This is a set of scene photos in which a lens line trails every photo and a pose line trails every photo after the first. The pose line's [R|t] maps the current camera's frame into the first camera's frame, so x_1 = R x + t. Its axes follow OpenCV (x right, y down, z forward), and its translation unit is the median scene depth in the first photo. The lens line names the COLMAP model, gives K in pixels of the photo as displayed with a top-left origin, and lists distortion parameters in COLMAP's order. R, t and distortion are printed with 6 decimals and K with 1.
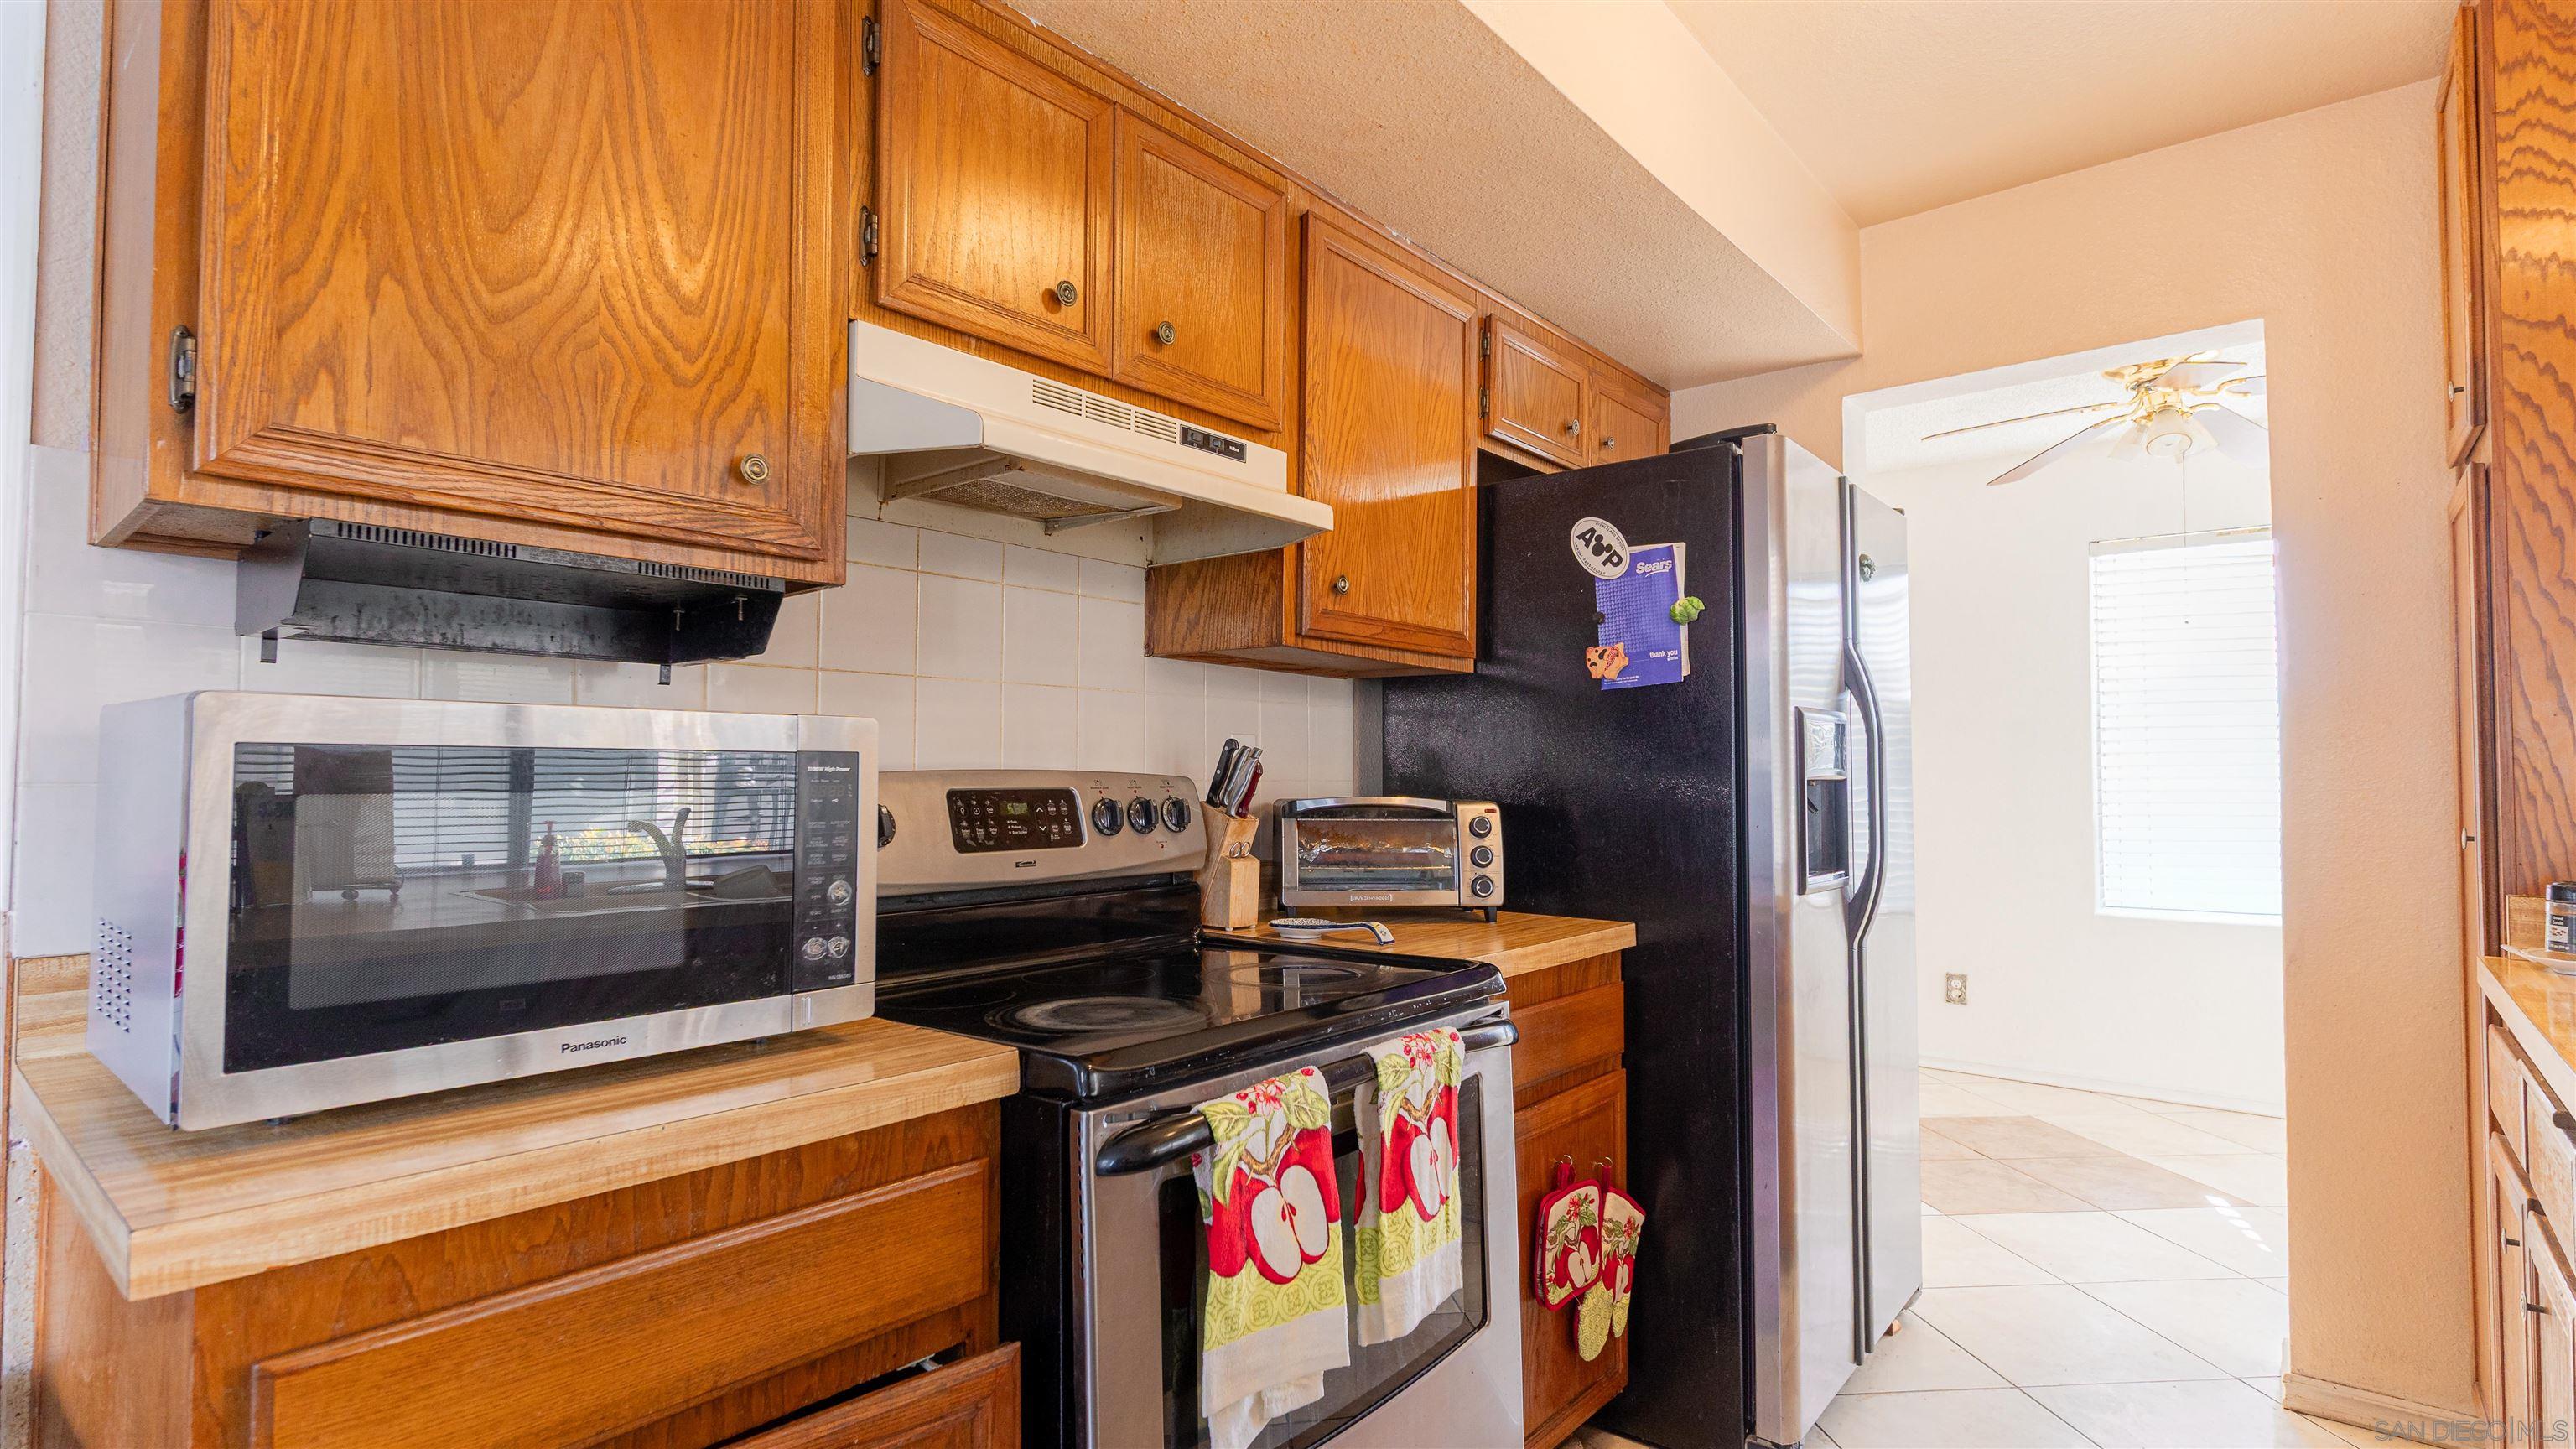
lens RADIAL K [[1249.2, 0, 1263.6], [0, 1249.2, 743.2], [0, 0, 1]] dist [-0.012867, 0.005342]
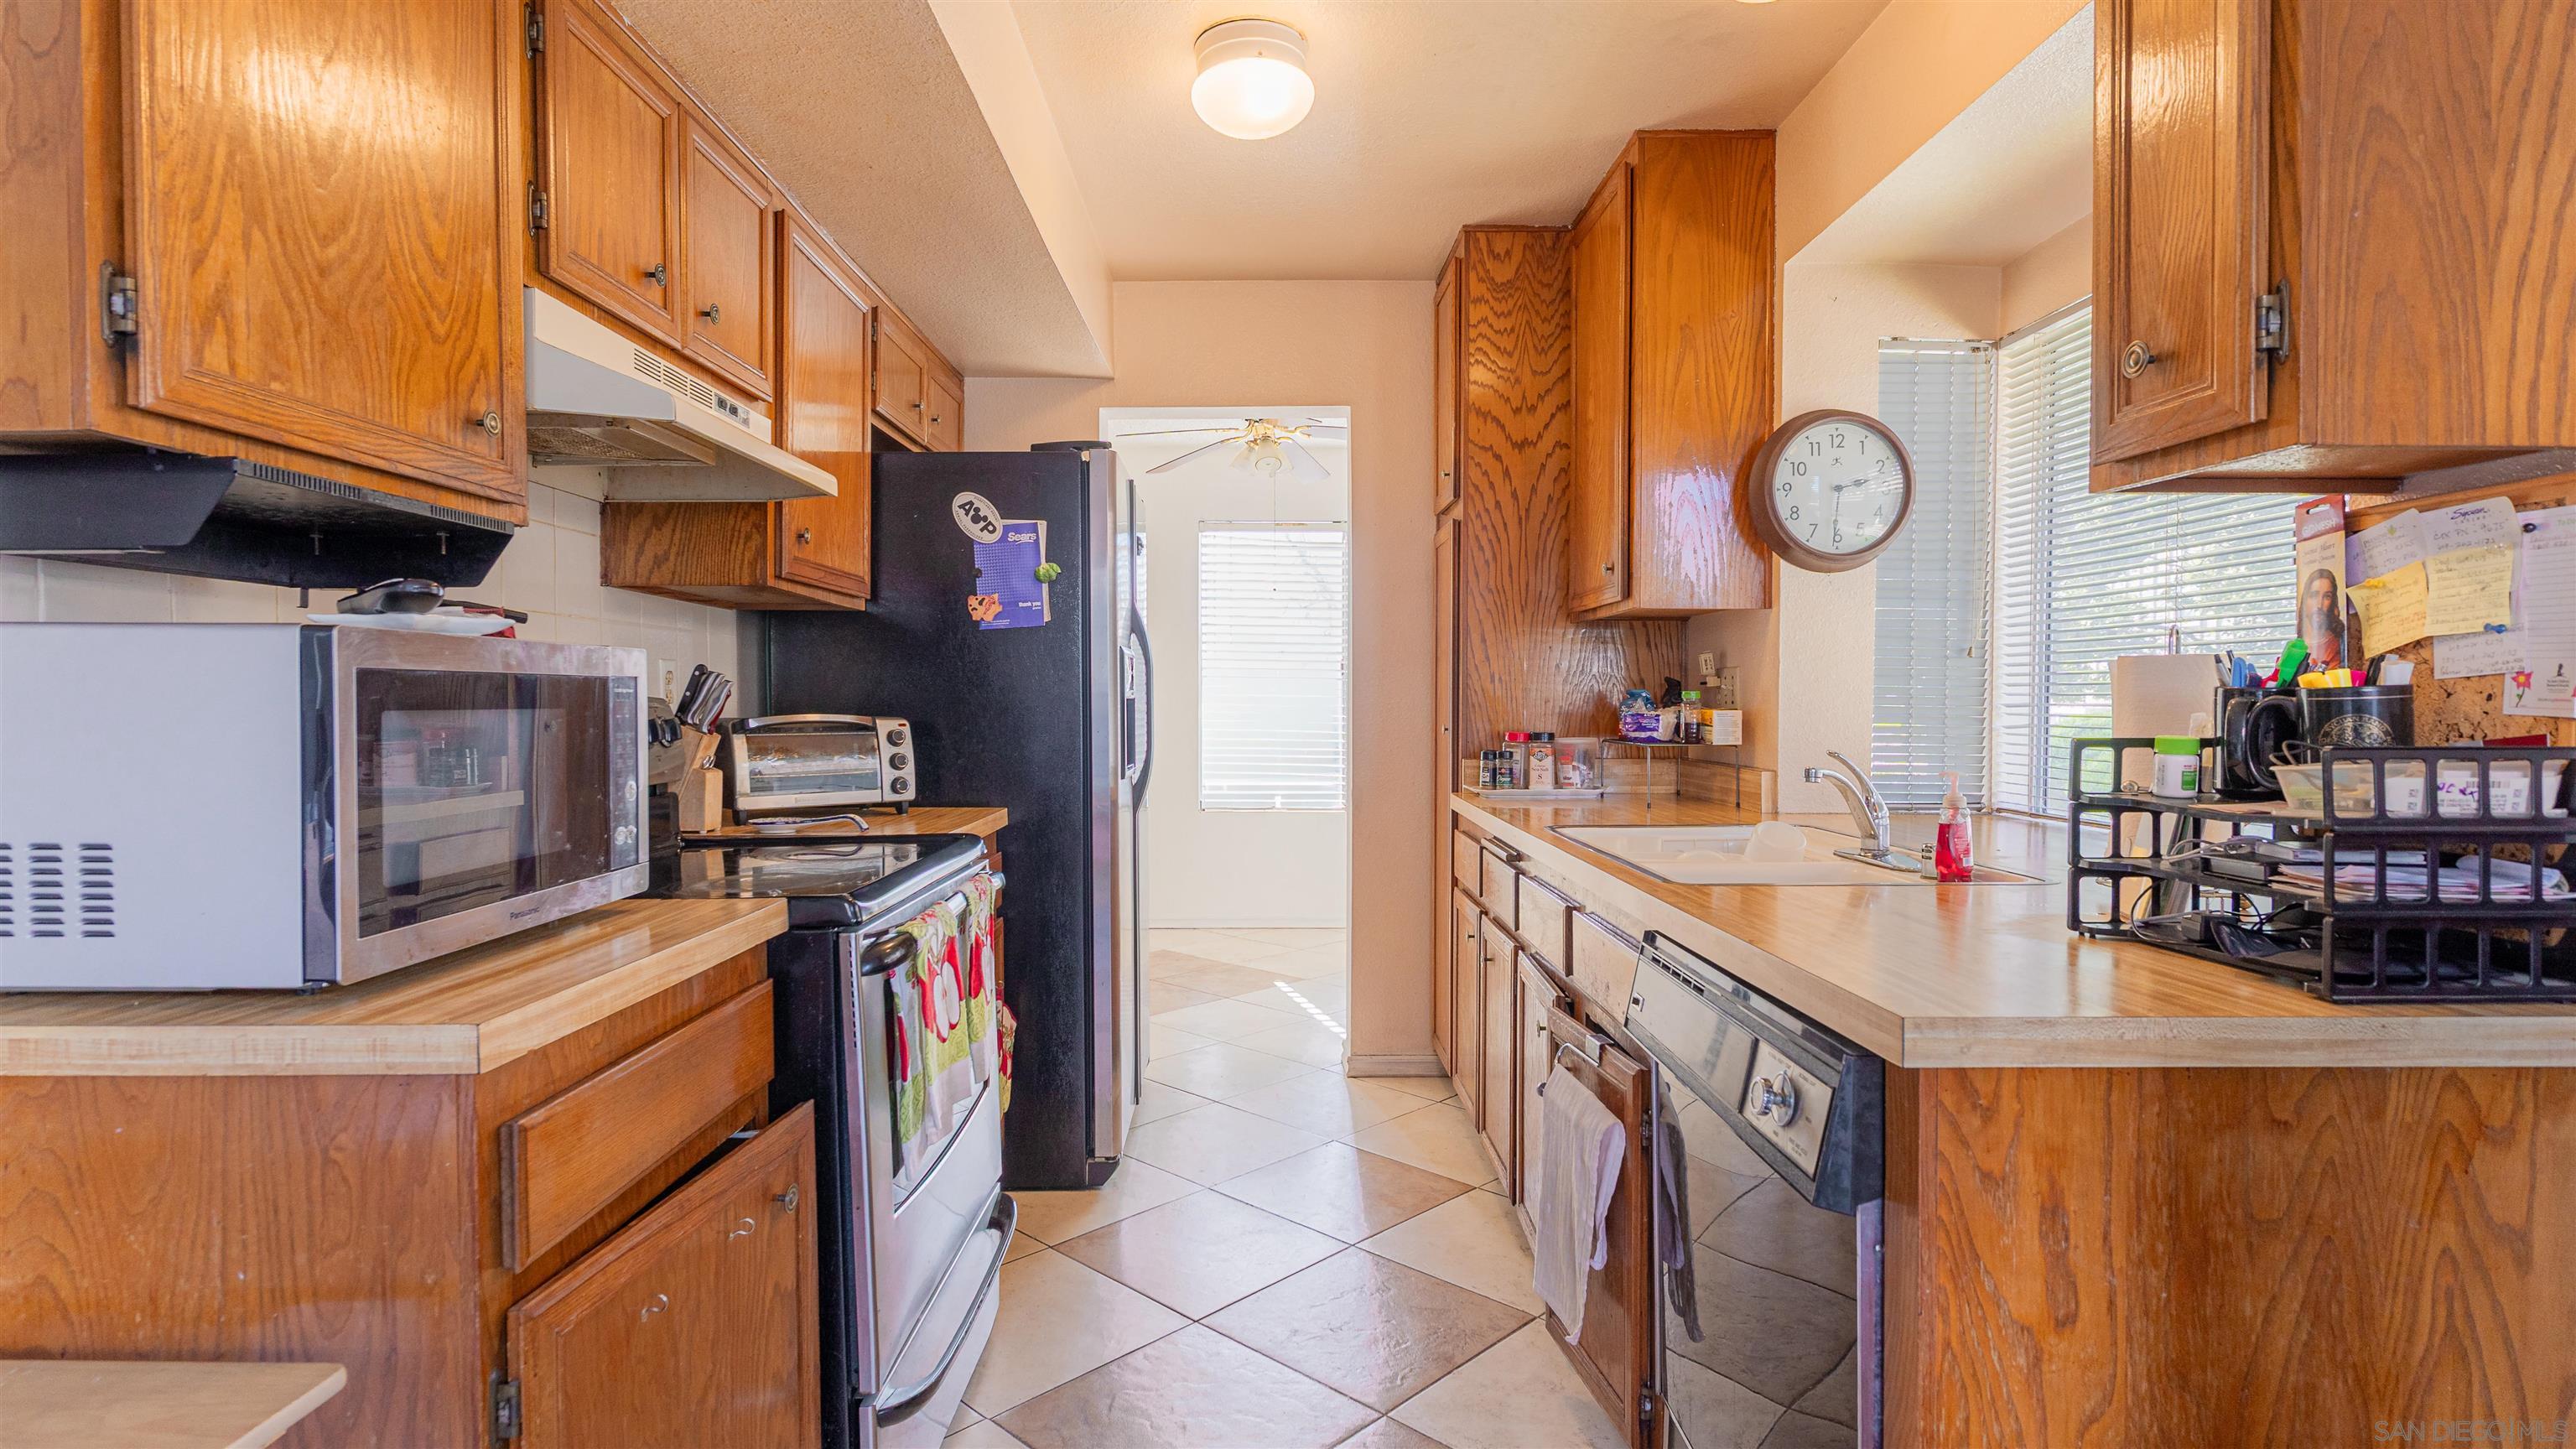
lens RADIAL K [[1249.2, 0, 1256.8], [0, 1249.2, 758.1], [0, 0, 1]] dist [-0.012867, 0.005342]
pose [[0.766951, -0.034123, 0.640797, -0.358555], [-0.013827, 0.997475, 0.069666, -0.004096], [-0.641556, -0.062291, 0.764542, -0.187848]]
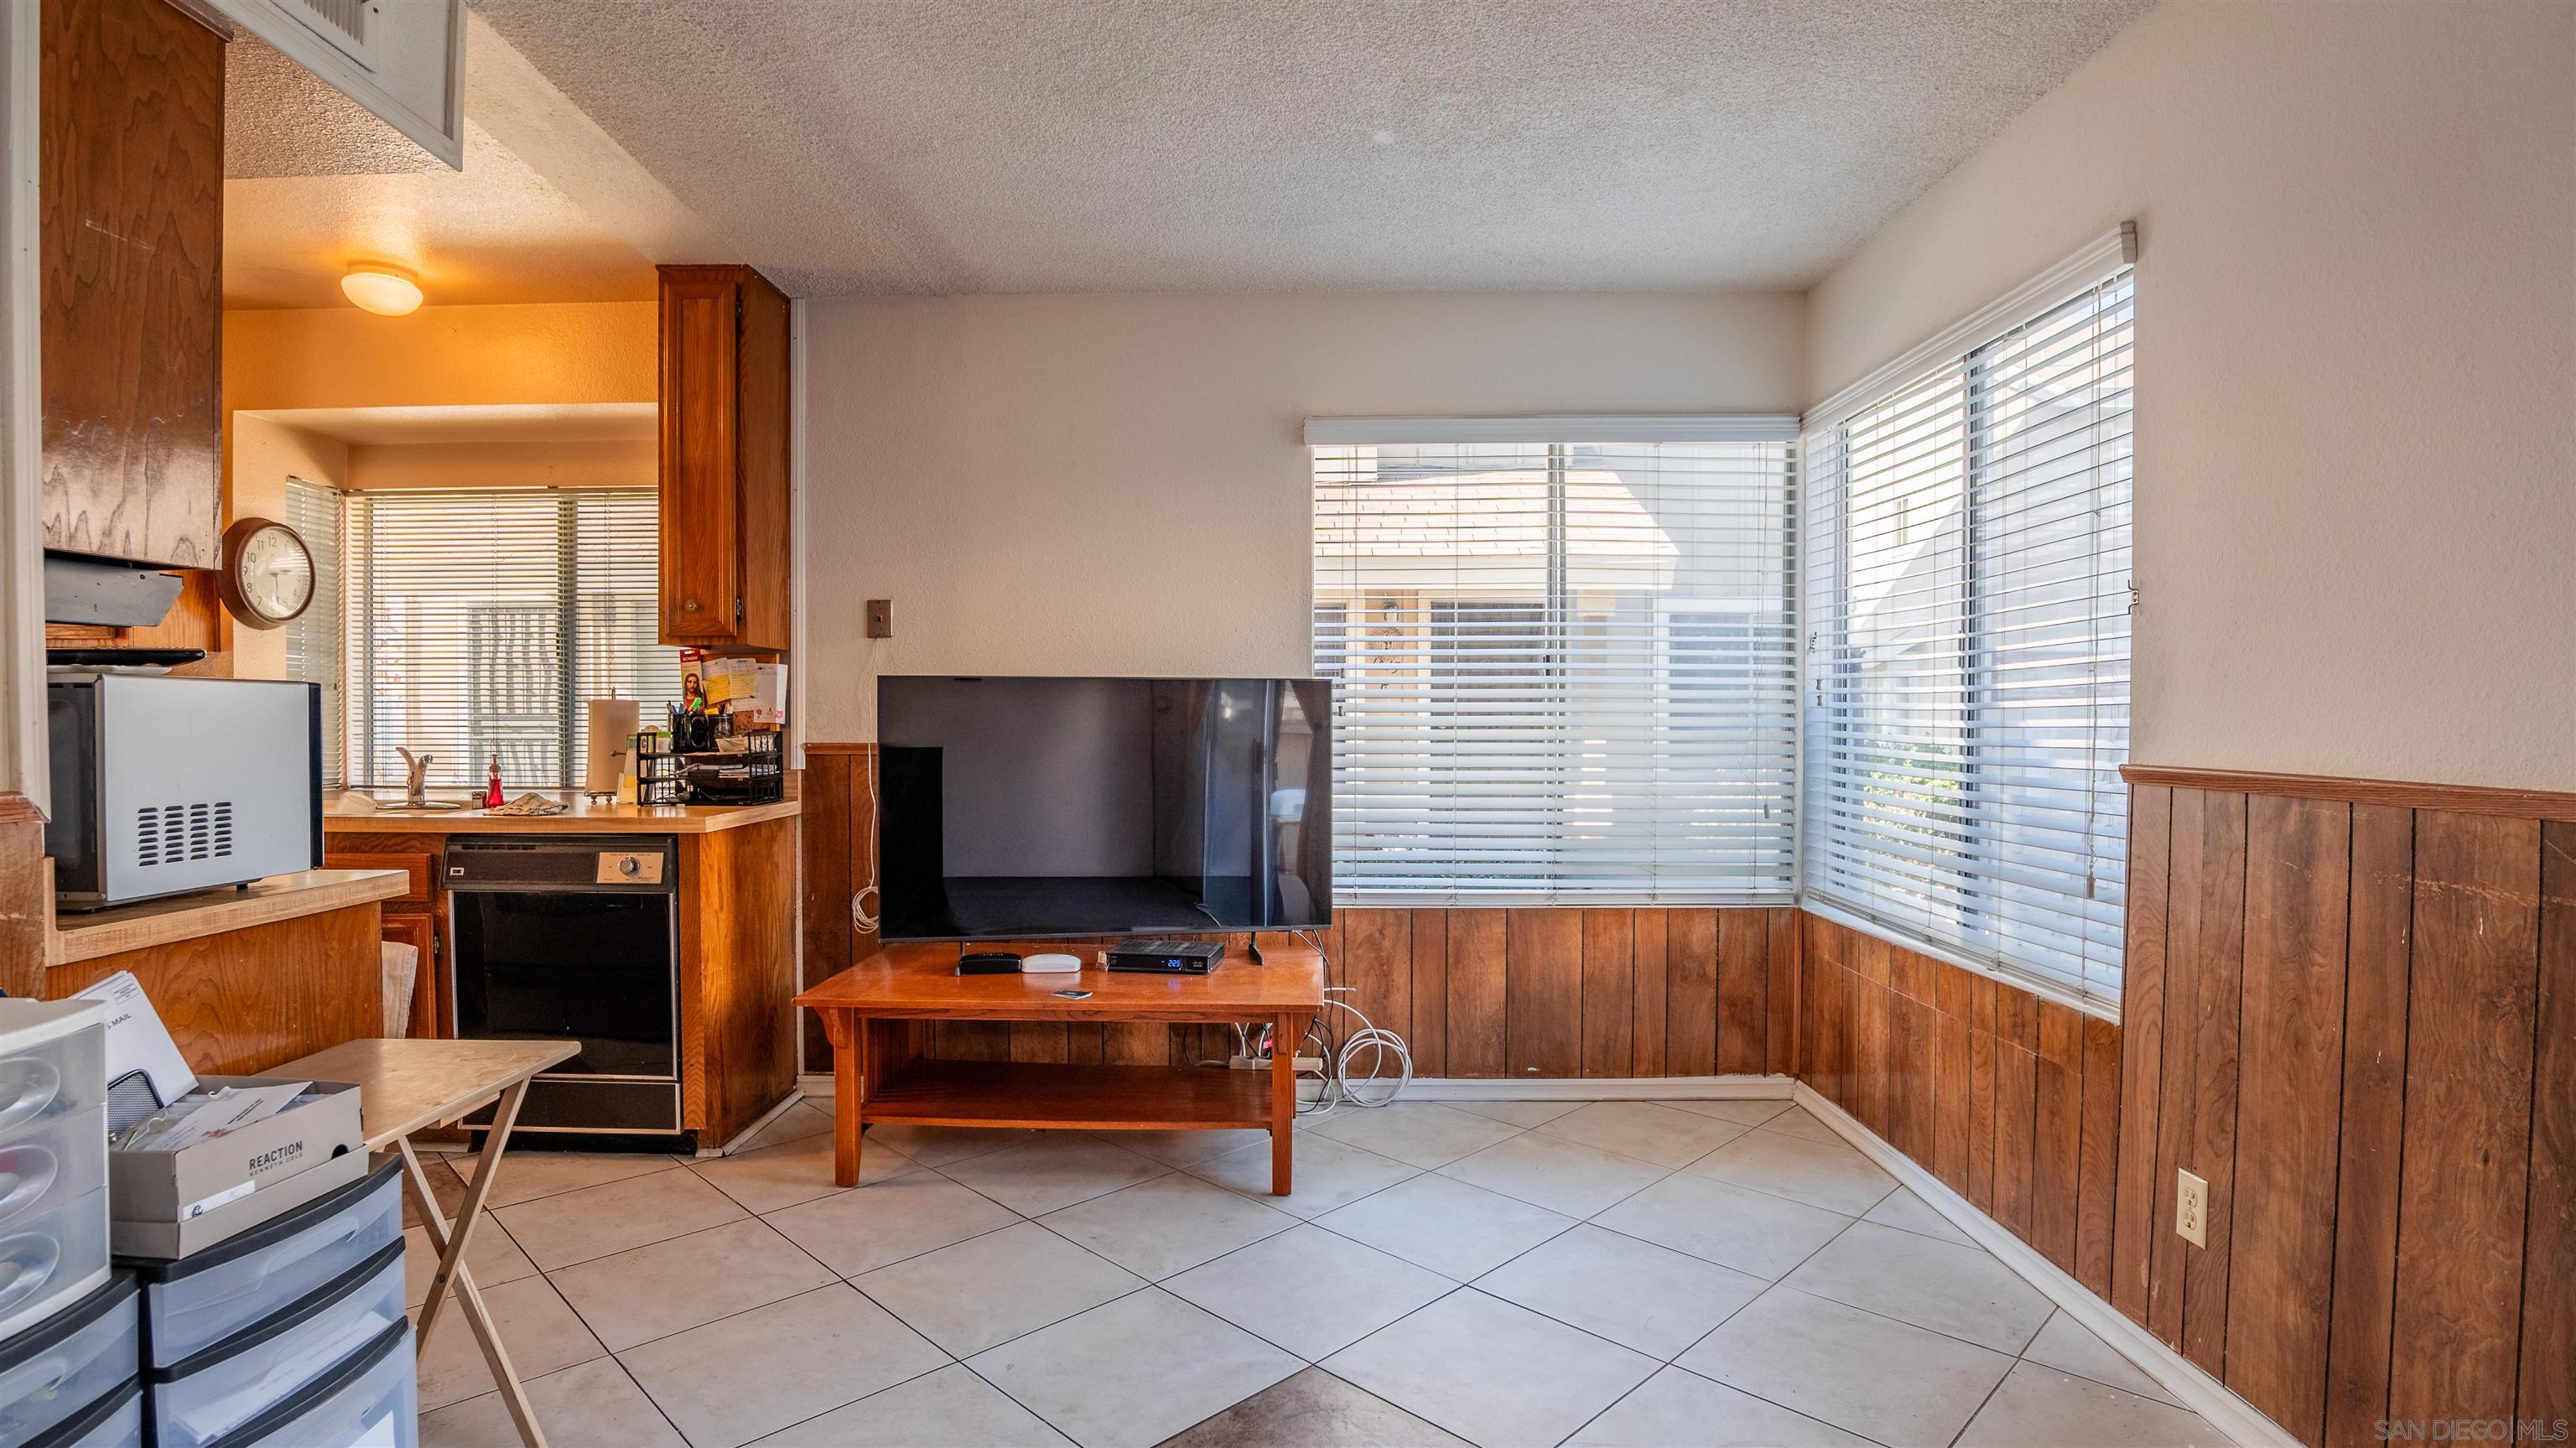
lens RADIAL K [[1249.2, 0, 1217.4], [0, 1249.2, 730.6], [0, 0, 1]] dist [-0.012867, 0.005342]
pose [[-0.597838, -0.014005, 0.801494, -1.423904], [-0.023665, 0.999720, -0.000183, 0.003672], [-0.801267, -0.019077, -0.598002, 0.397610]]
